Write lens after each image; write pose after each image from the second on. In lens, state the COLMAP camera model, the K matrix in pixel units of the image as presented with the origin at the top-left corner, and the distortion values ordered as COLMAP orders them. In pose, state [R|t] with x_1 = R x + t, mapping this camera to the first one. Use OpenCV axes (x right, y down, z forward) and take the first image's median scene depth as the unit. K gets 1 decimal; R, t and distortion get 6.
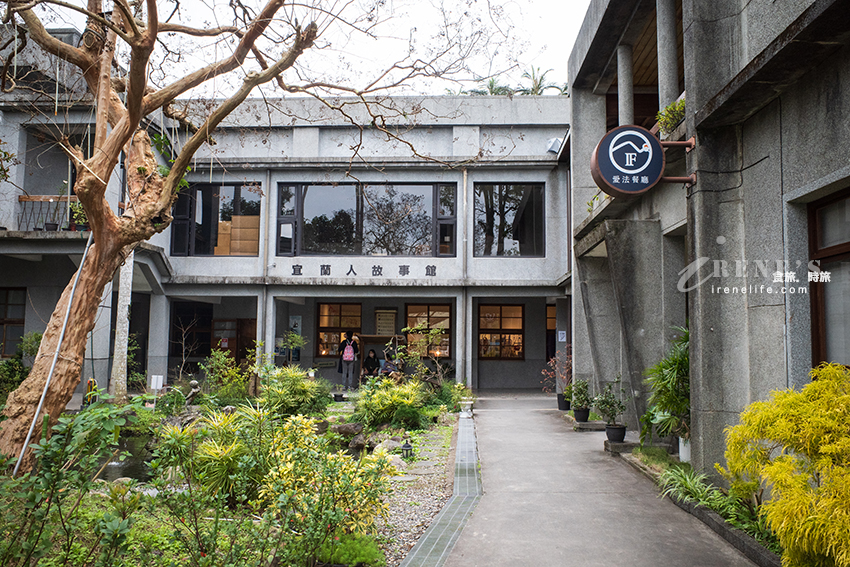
lens RADIAL K [[663.4, 0, 425.8], [0, 663.4, 282.3], [0, 0, 1]] dist [-0.061044, 0.044608]
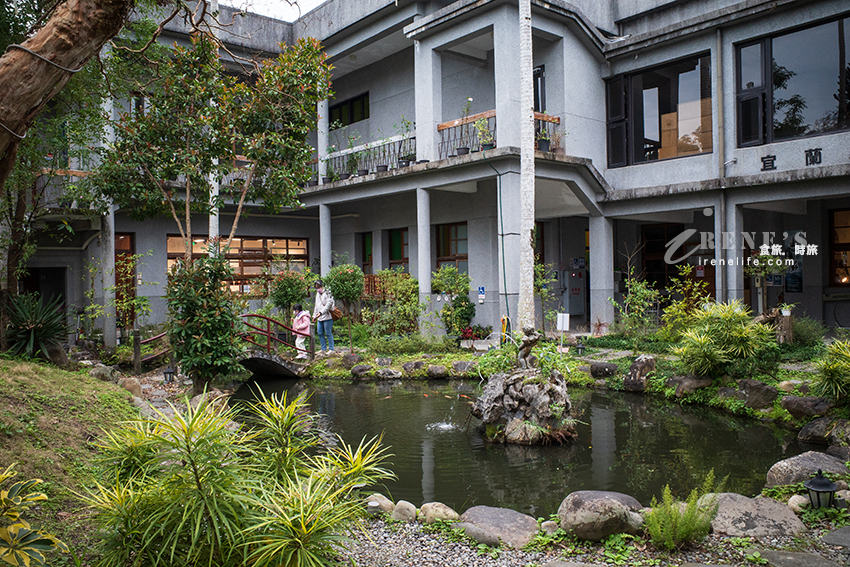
lens RADIAL K [[663.4, 0, 421.9], [0, 663.4, 289.9], [0, 0, 1]] dist [-0.061044, 0.044608]
pose [[0.689096, -0.012463, -0.724563, 0.050970], [0.095203, 0.992743, 0.073466, 0.028956], [0.718389, -0.119606, 0.685282, 0.253435]]
